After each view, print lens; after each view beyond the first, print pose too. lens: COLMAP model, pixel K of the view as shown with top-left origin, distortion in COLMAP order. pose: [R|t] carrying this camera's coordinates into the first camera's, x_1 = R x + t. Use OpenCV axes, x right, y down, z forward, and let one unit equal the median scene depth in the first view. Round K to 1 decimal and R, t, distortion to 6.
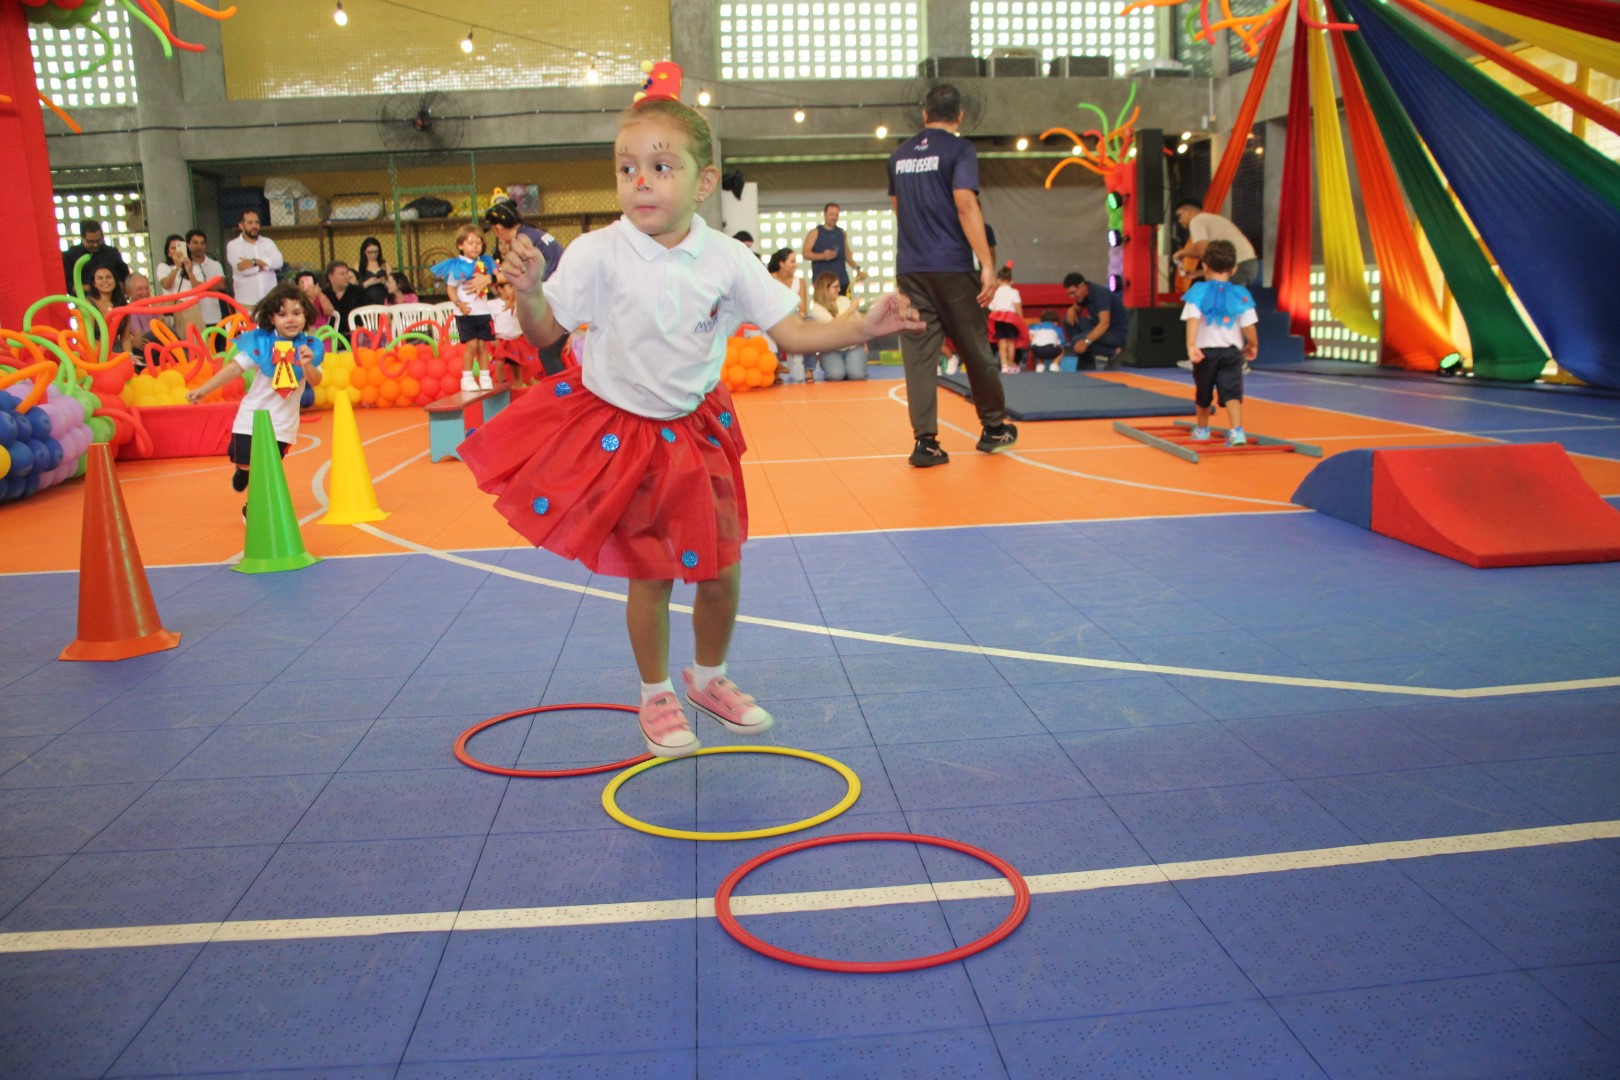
lens RADIAL K [[1299.6, 0, 820.5], [0, 1299.6, 541.9], [0, 0, 1]] dist [-0.206898, 0.188368]
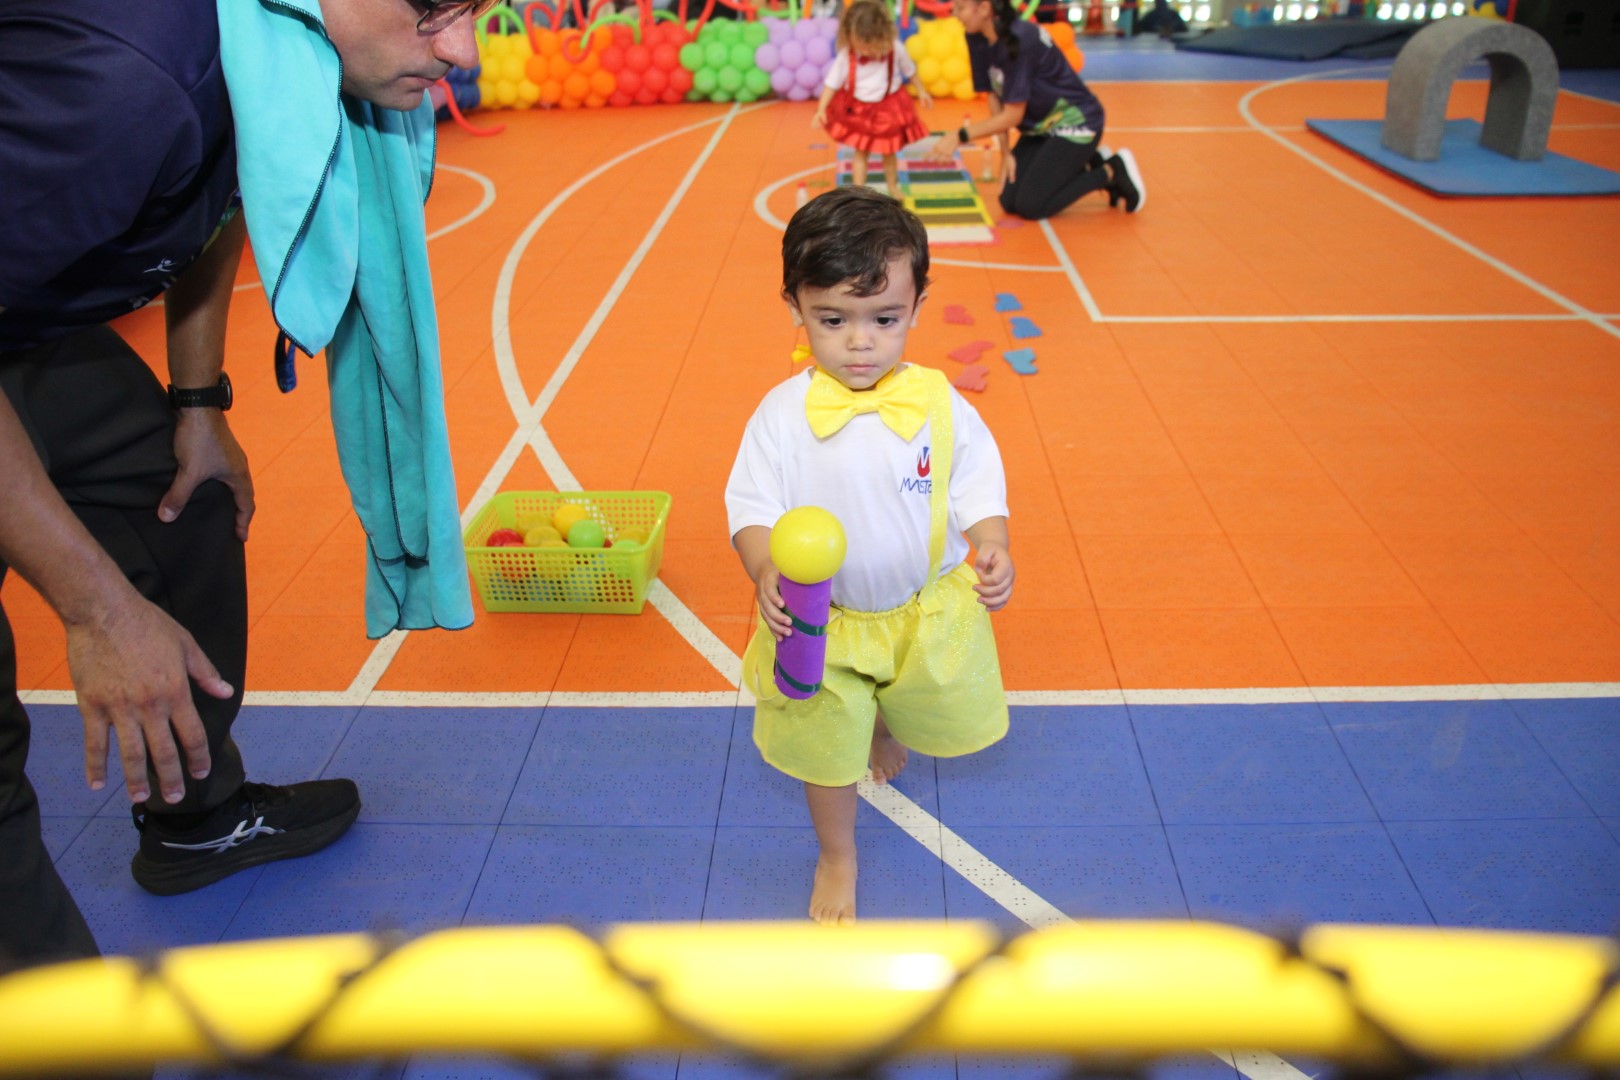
lens RADIAL K [[1299.6, 0, 820.5], [0, 1299.6, 541.9], [0, 0, 1]] dist [-0.206898, 0.188368]
pose [[0.992523, 0.057560, -0.107631, -0.068540], [-0.025977, 0.961234, 0.274507, -0.049355], [0.119259, -0.269658, 0.955543, 0.152703]]
